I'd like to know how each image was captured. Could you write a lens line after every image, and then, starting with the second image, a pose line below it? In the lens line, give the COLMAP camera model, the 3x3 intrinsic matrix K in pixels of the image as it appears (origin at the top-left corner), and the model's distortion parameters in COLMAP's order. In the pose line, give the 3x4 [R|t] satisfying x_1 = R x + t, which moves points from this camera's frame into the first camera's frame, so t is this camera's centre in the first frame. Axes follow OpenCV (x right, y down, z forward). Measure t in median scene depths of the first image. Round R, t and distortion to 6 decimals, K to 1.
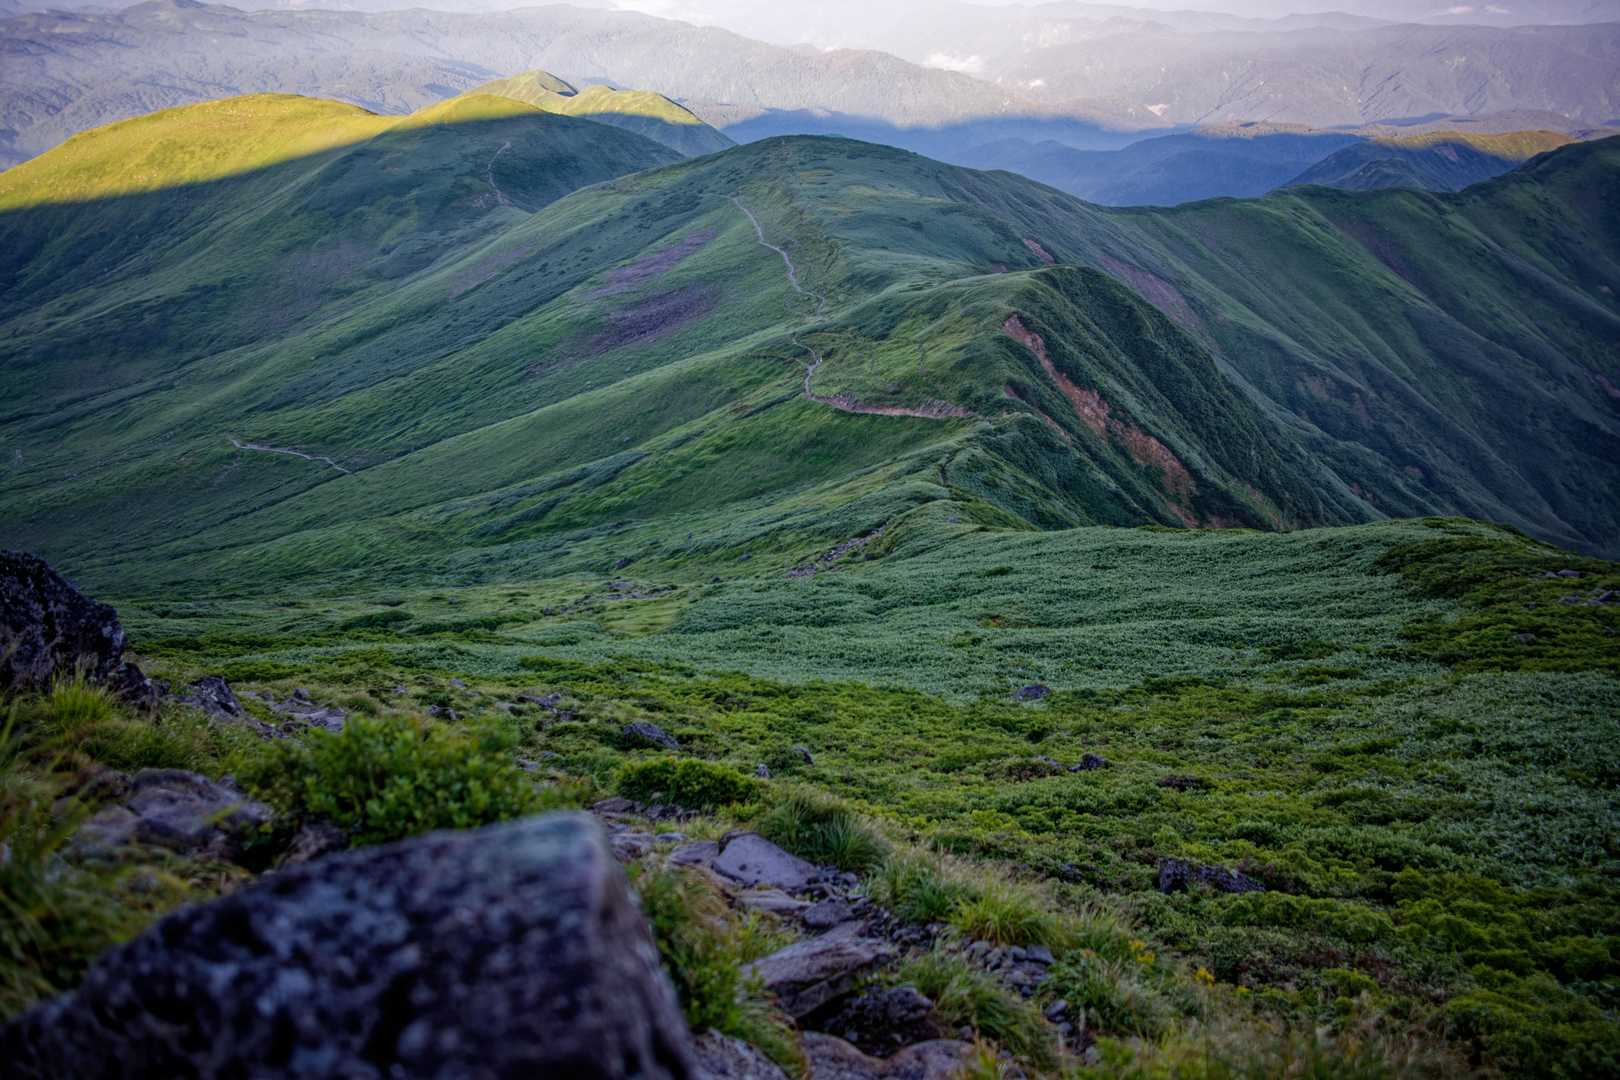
lens RADIAL K [[1636.7, 0, 810.0], [0, 1636.7, 540.0], [0, 0, 1]] dist [0.010241, 0.007578]
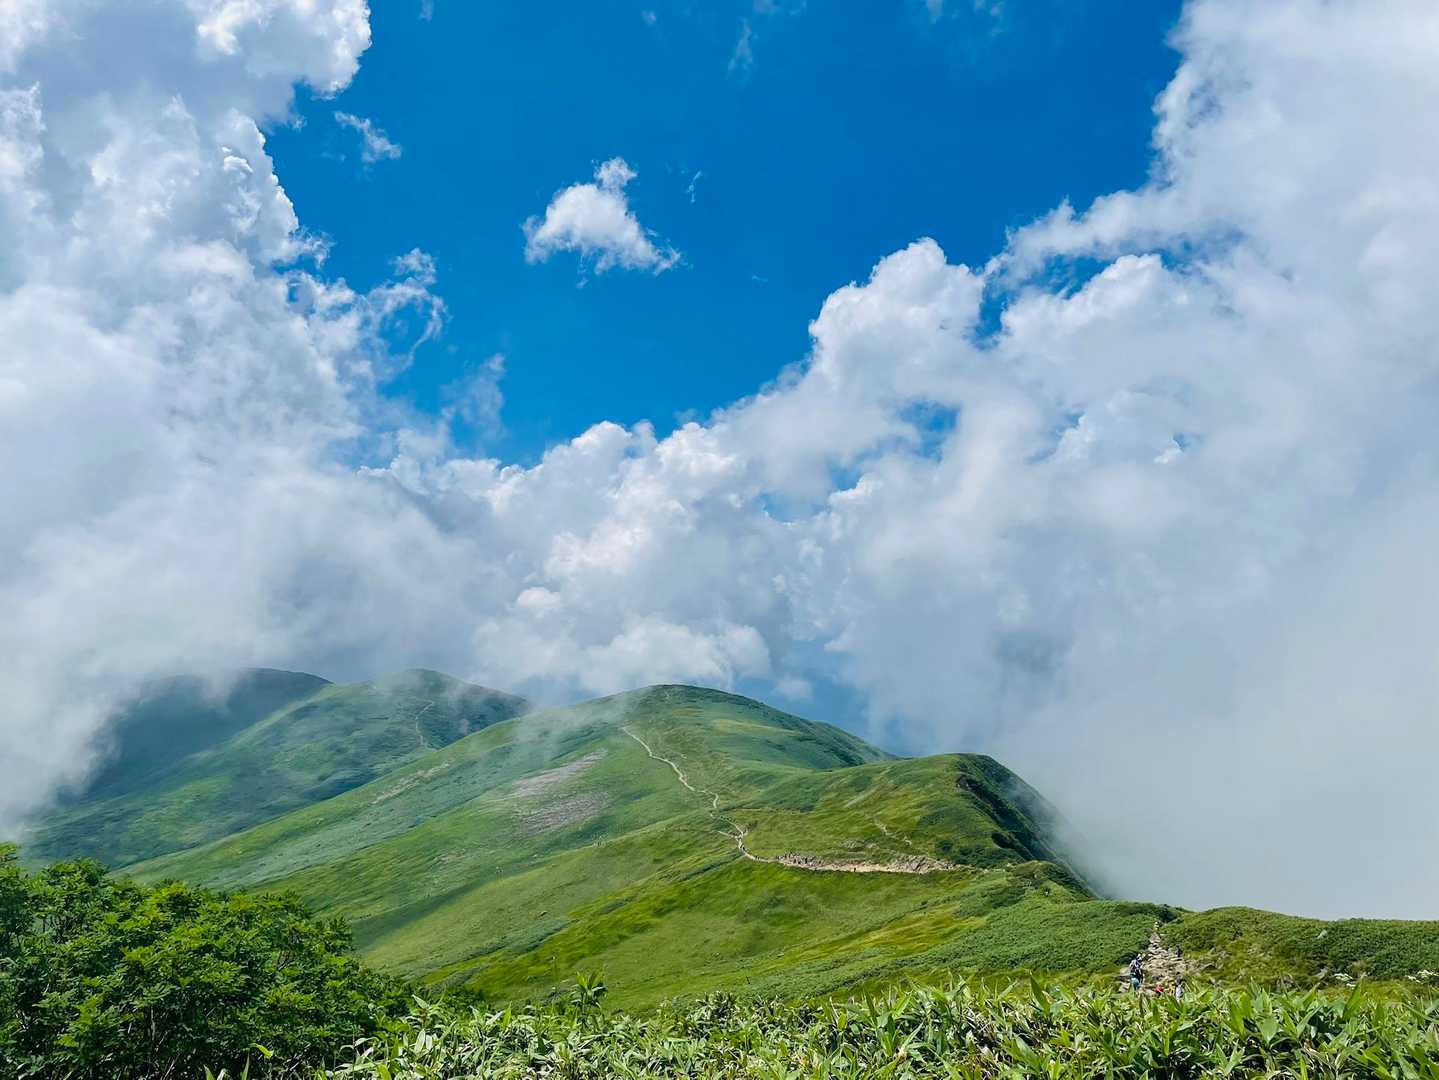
lens RADIAL K [[1083.6, 0, 719.5], [0, 1083.6, 540.0], [0, 0, 1]] dist [0.062097, -0.001117]
pose [[0.995341, 0.055367, 0.078932, -0.072614], [-0.016928, 0.906314, -0.422267, 0.013124], [-0.094917, 0.418963, 0.903029, 0.302114]]
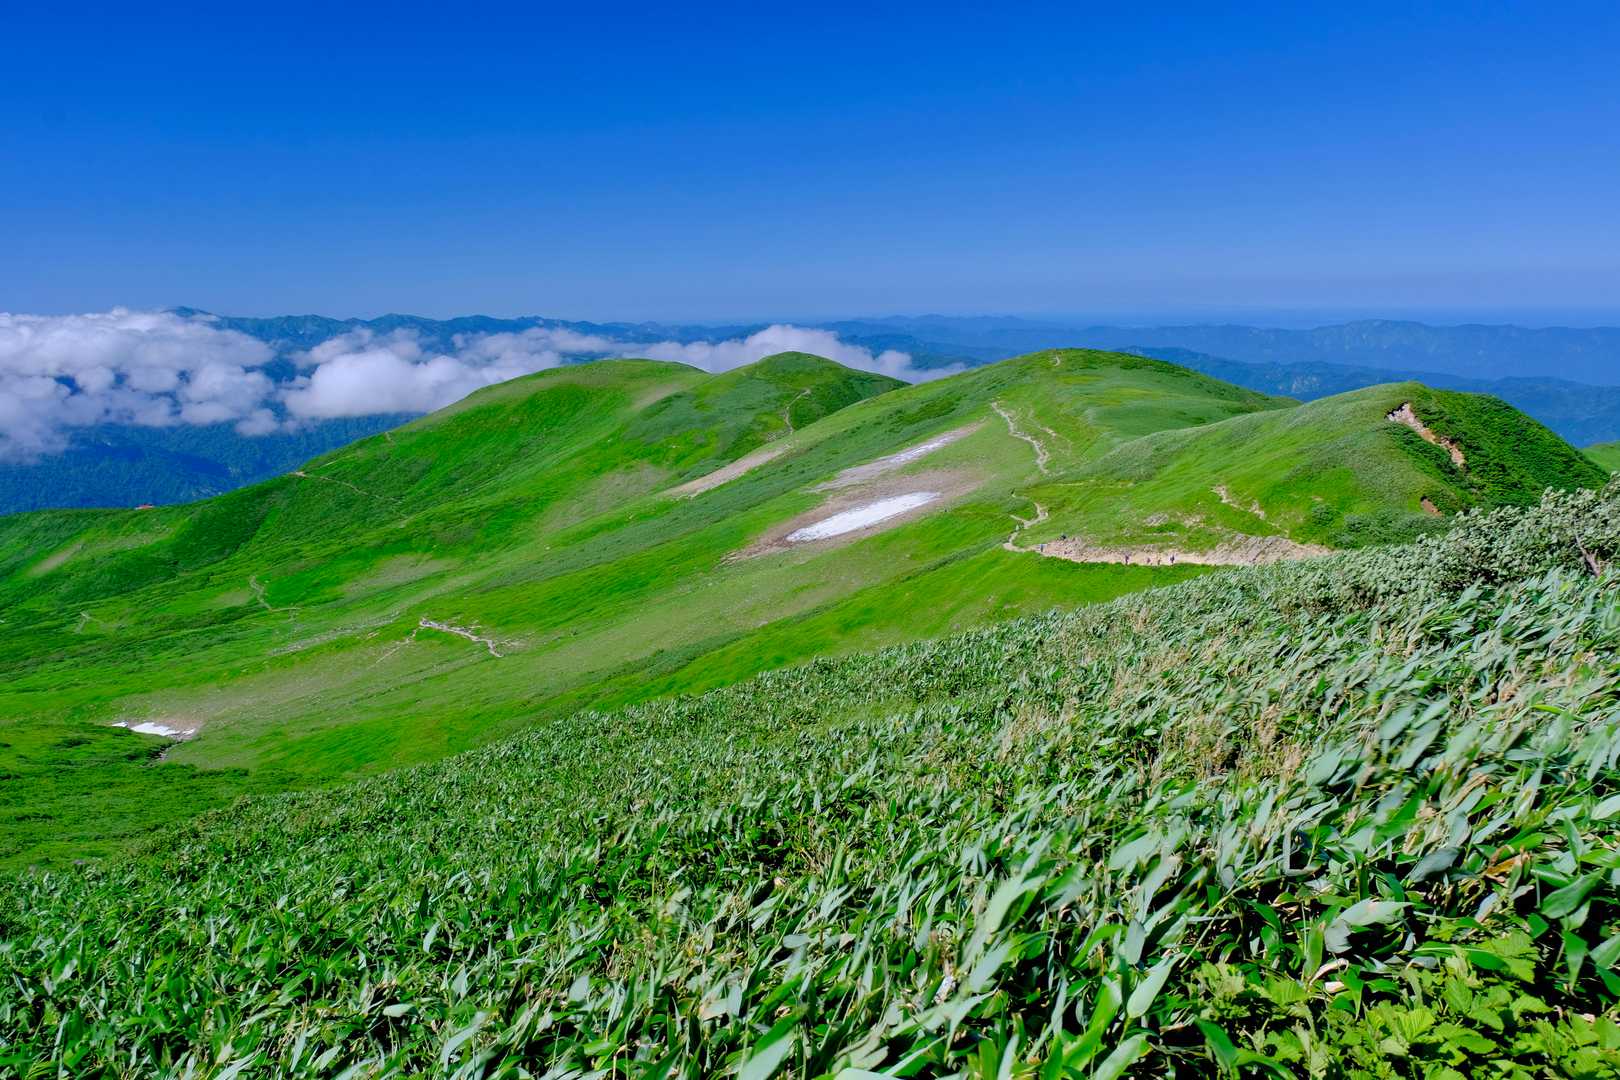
lens RADIAL K [[1244.3, 0, 810.0], [0, 1244.3, 540.0], [0, 0, 1]] dist [0.000354, 0.000226]
pose [[0.972237, 0.053908, -0.227704, 0.027709], [-0.093768, 0.981310, -0.168042, -0.008733], [0.214389, 0.184727, 0.959121, 0.503633]]
